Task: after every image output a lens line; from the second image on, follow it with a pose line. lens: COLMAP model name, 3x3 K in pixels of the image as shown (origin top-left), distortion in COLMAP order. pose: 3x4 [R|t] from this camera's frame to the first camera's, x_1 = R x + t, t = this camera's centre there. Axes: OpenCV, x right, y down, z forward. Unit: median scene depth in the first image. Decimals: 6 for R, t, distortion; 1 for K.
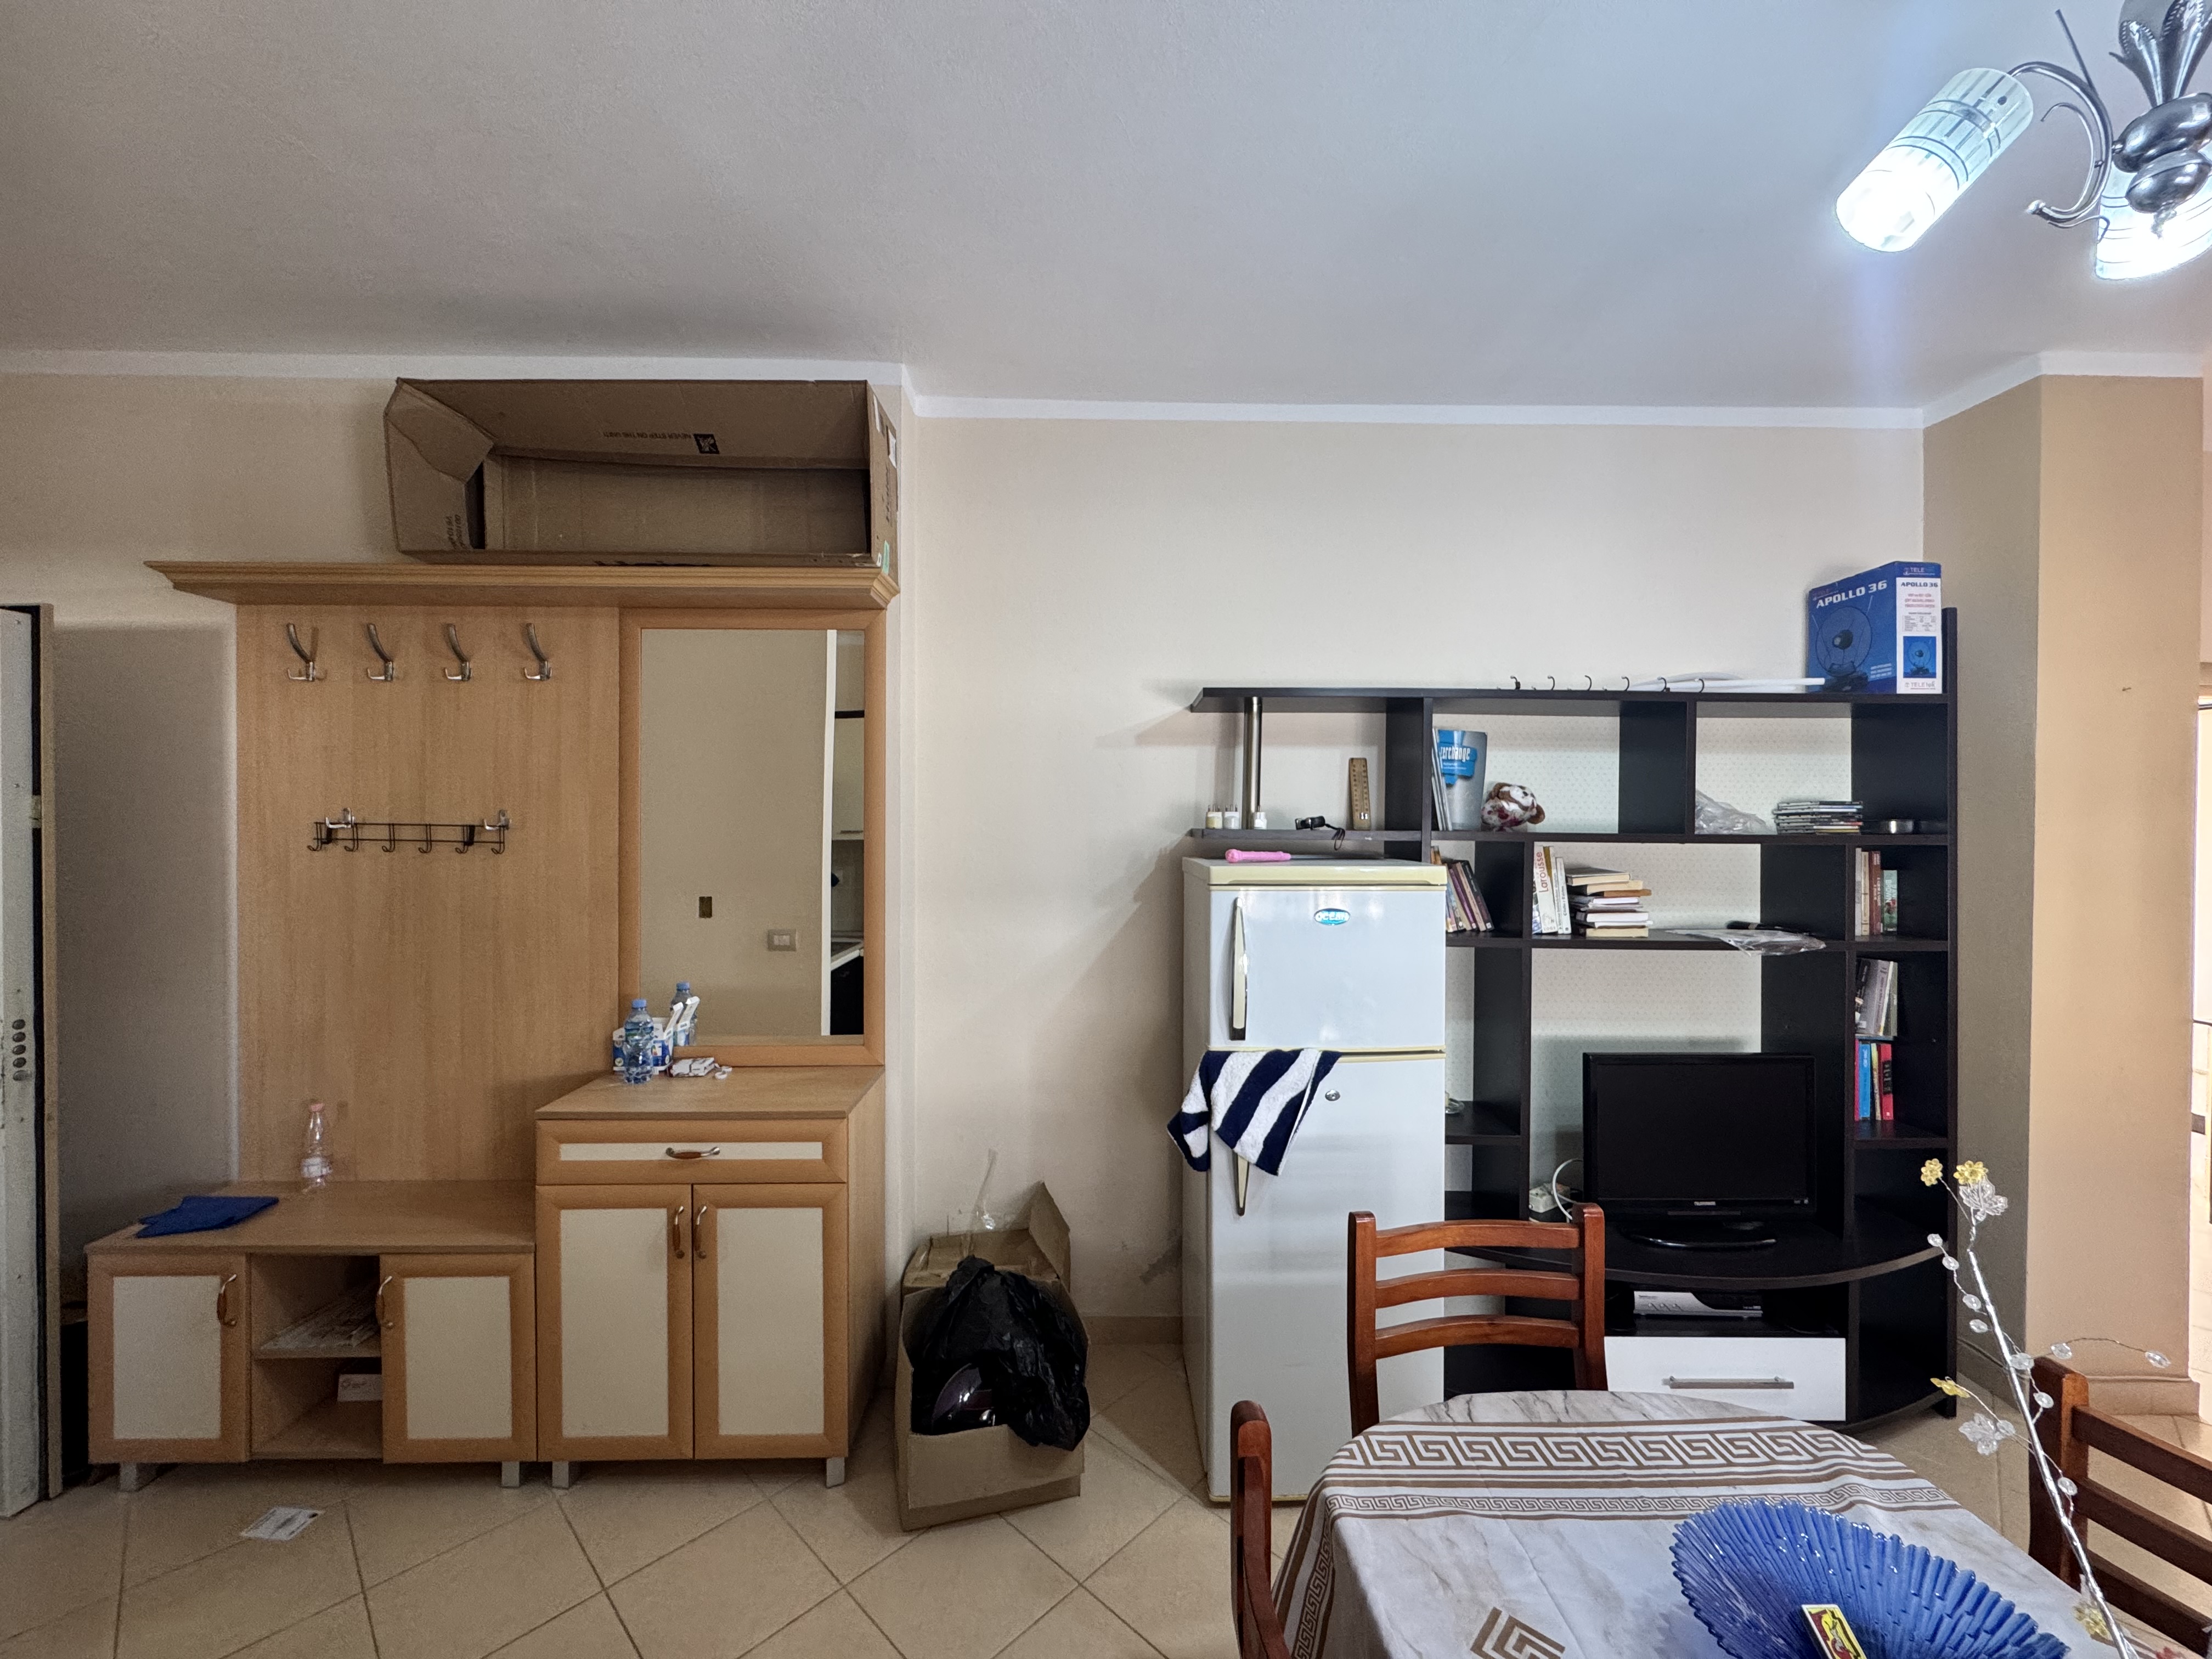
lens RADIAL K [[884.7, 0, 1106.0], [0, 884.7, 829.5], [0, 0, 1]] dist [-0.003372, 0.000062]
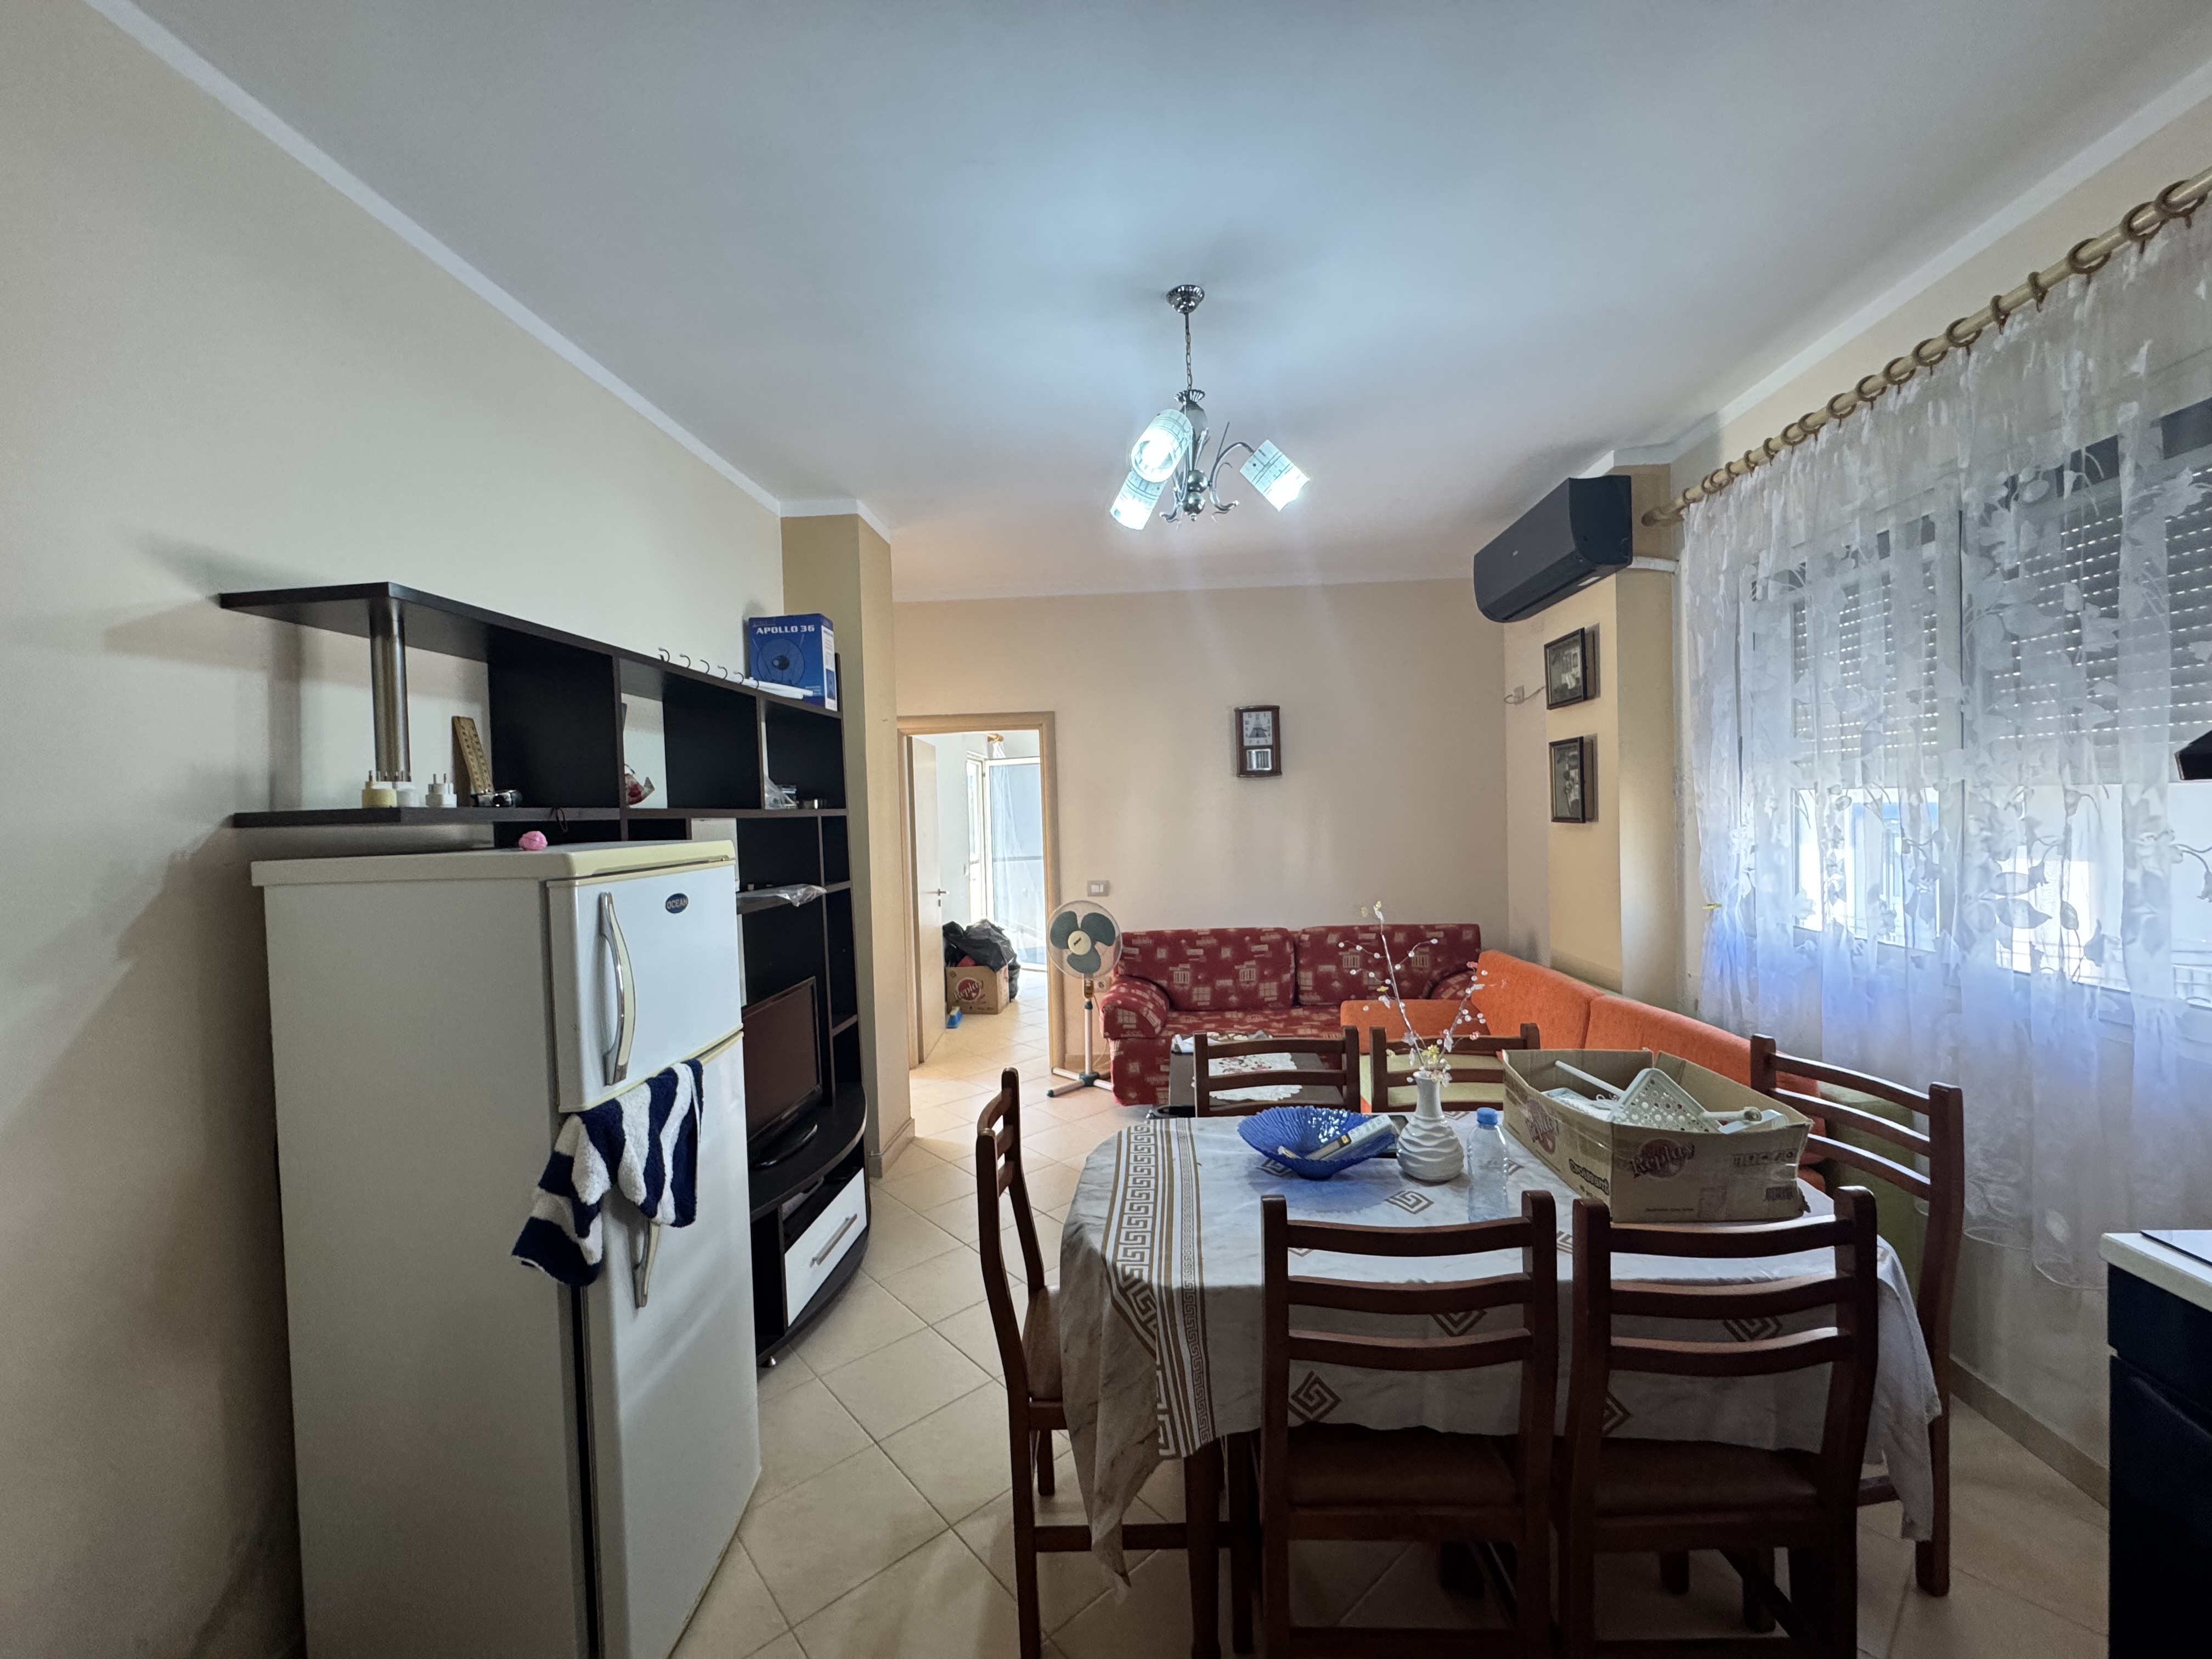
lens RADIAL K [[884.7, 0, 1106.0], [0, 884.7, 829.5], [0, 0, 1]] dist [-0.003372, 0.000062]
pose [[0.096069, -0.029354, 0.994942, -0.417762], [0.039846, 0.998877, 0.025622, 0.017268], [-0.994577, 0.037183, 0.097131, 0.389694]]
